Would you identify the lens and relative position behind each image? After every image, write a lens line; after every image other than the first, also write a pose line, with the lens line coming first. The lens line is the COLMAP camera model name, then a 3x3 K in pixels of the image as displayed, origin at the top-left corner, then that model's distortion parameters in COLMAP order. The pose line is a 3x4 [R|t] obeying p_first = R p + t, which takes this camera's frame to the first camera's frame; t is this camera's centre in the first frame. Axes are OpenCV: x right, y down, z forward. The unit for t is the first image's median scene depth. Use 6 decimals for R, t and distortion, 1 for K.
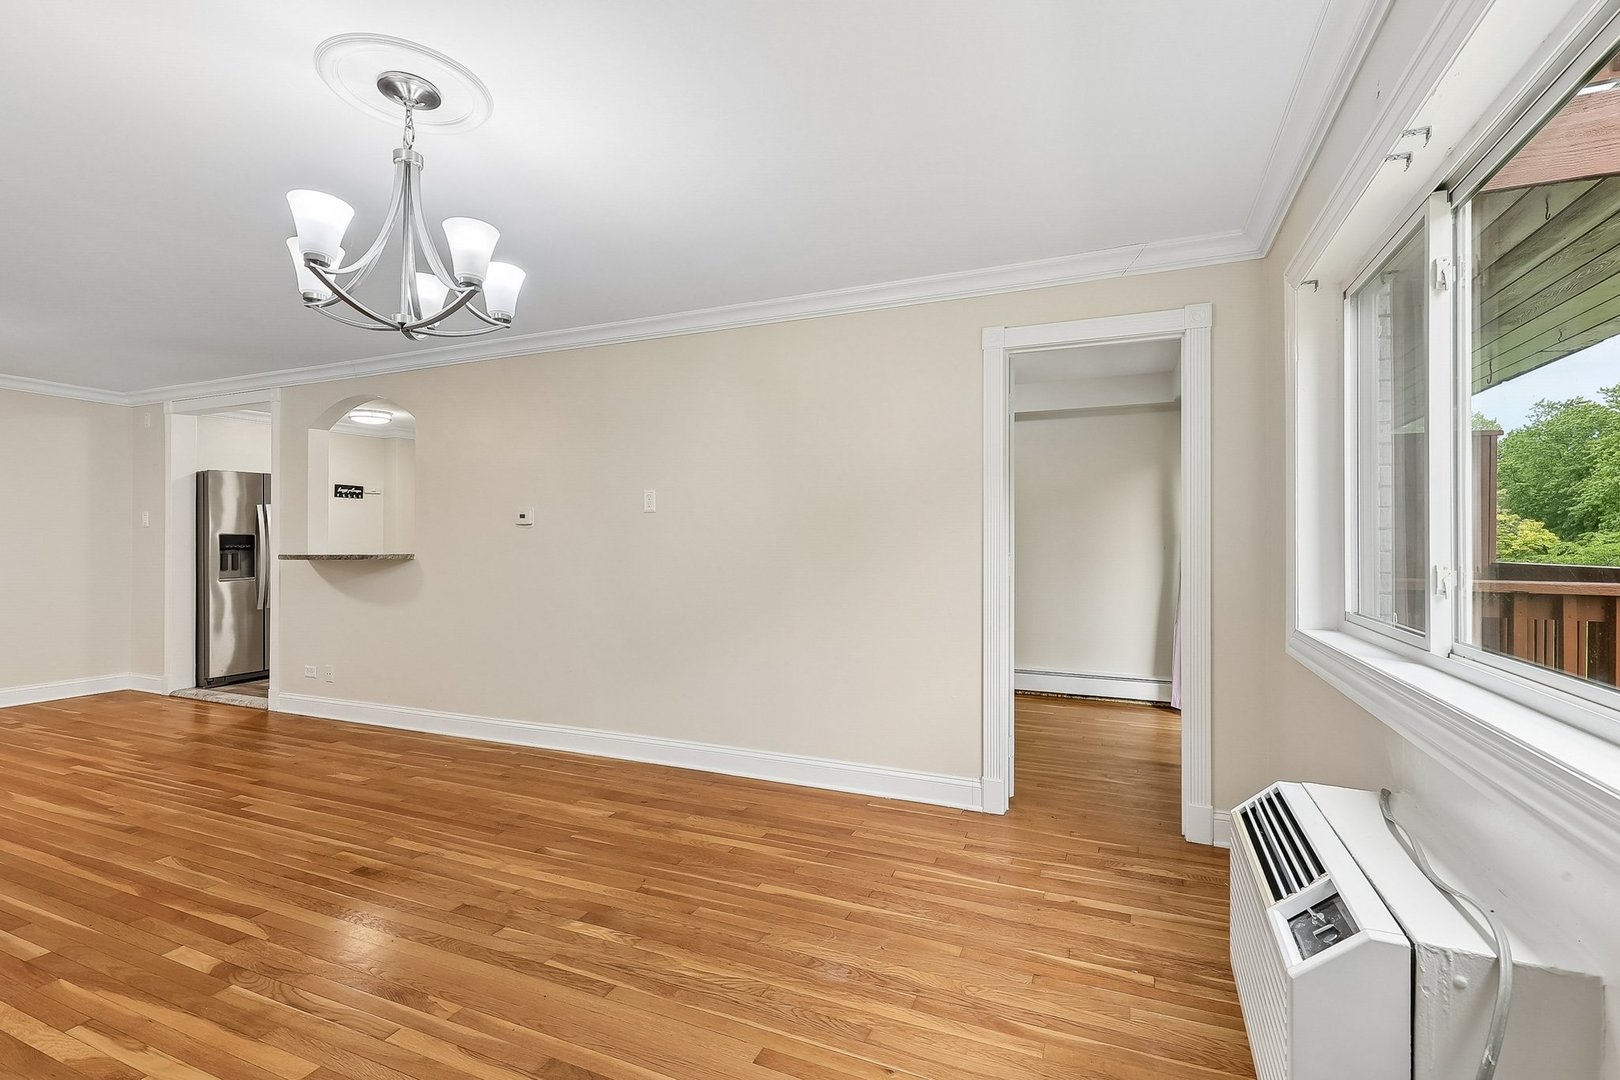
lens RADIAL K [[742.9, 0, 798.4], [0, 742.9, 534.4], [0, 0, 1]] dist [0.020842, -0.000835]
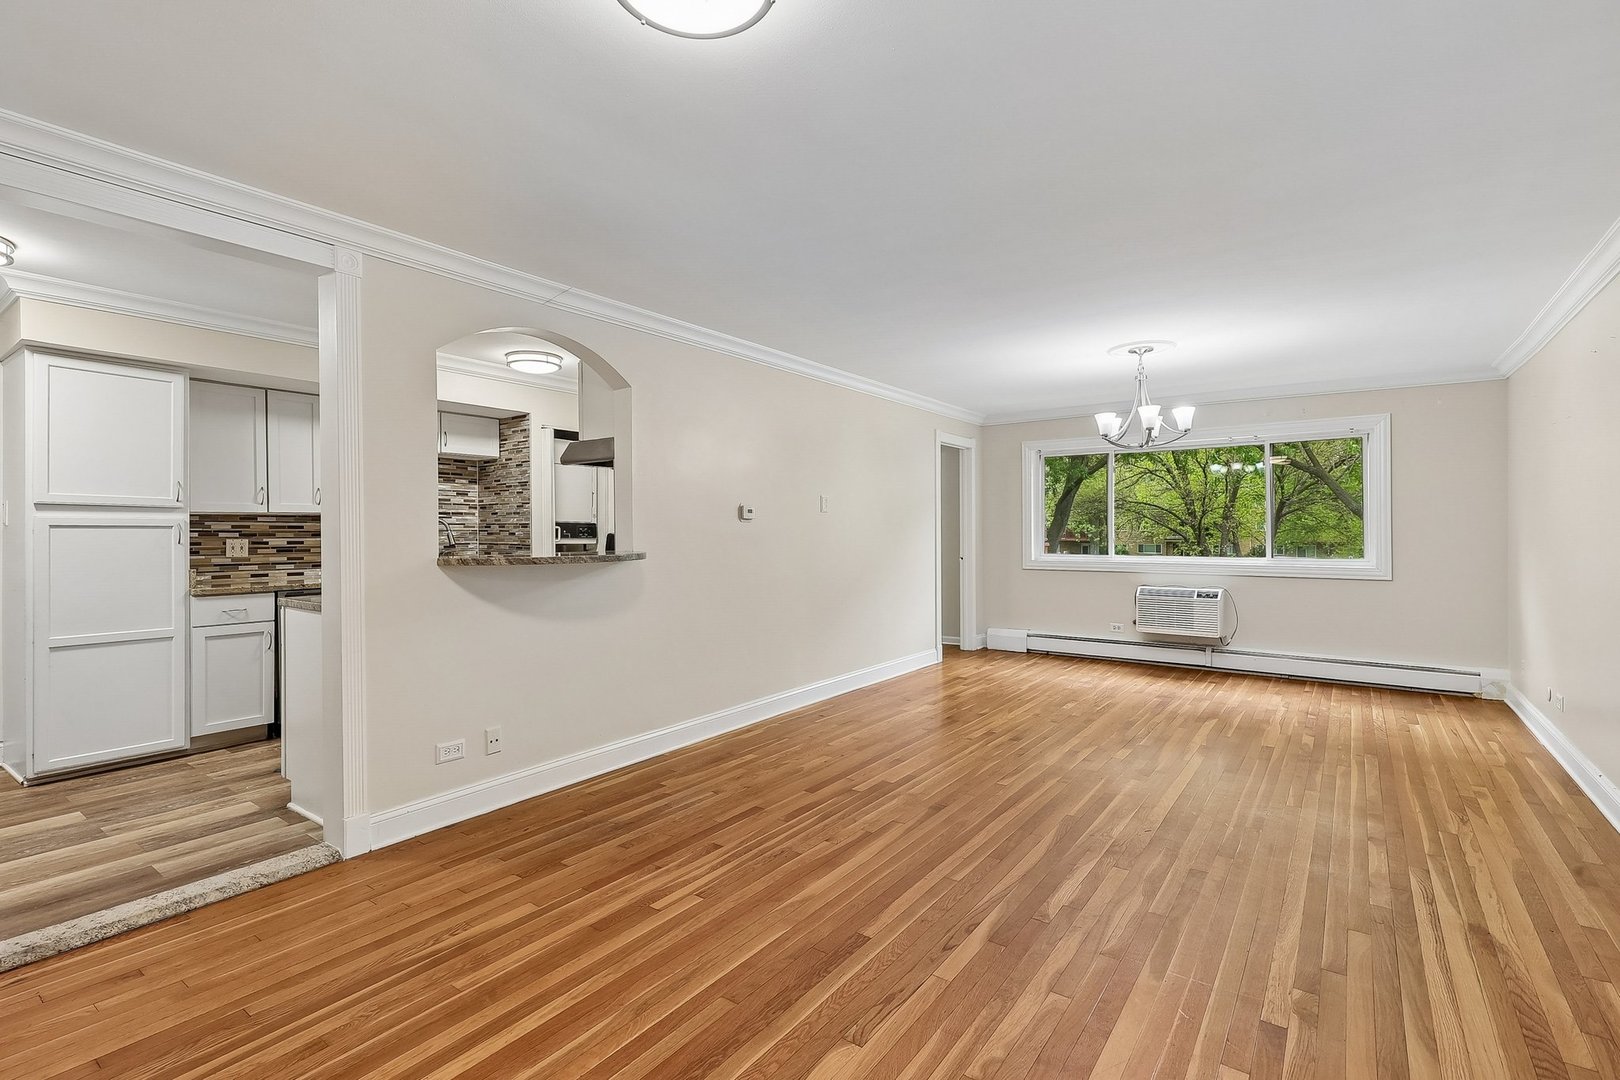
lens RADIAL K [[742.9, 0, 798.4], [0, 742.9, 534.4], [0, 0, 1]] dist [0.020842, -0.000835]
pose [[0.213123, -0.002410, 0.977022, -1.358202], [0.003351, 0.999993, 0.001736, 0.006330], [-0.977020, 0.002904, 0.213129, 0.679900]]
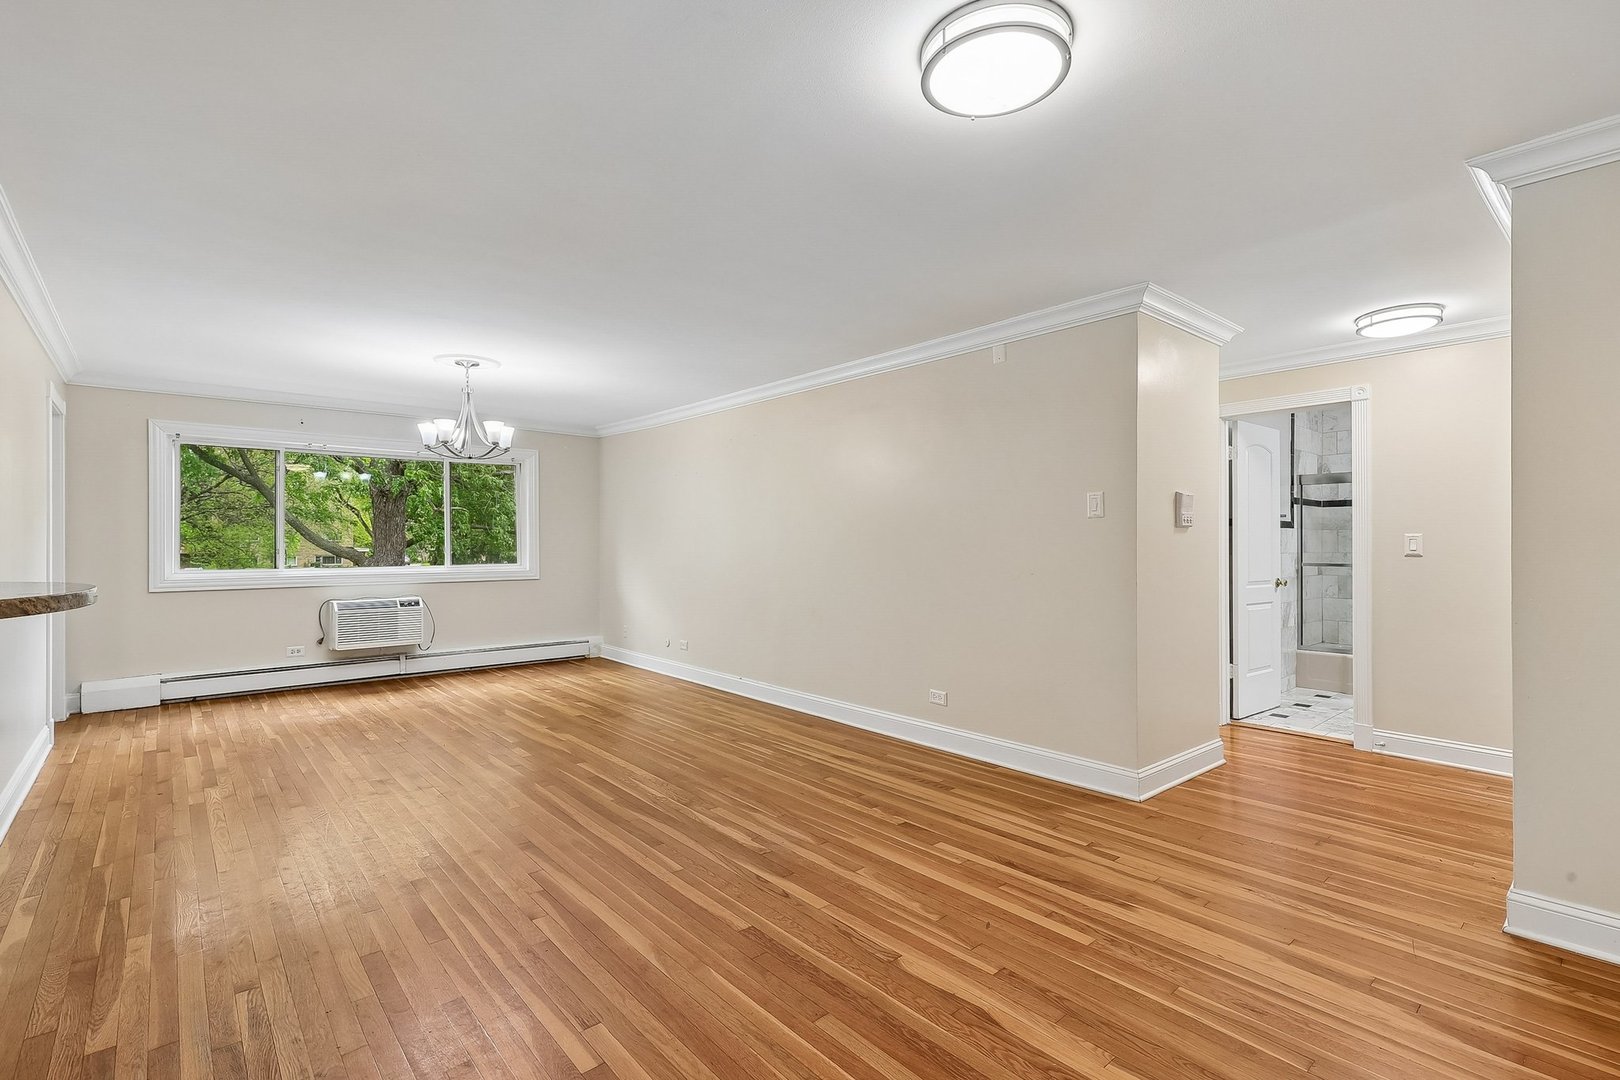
lens RADIAL K [[742.9, 0, 798.4], [0, 742.9, 534.4], [0, 0, 1]] dist [0.020842, -0.000835]
pose [[-0.903404, 0.005911, 0.428750, -1.118097], [0.002413, 0.999959, -0.008701, 0.006747], [-0.428784, -0.006826, -0.903381, 1.197965]]
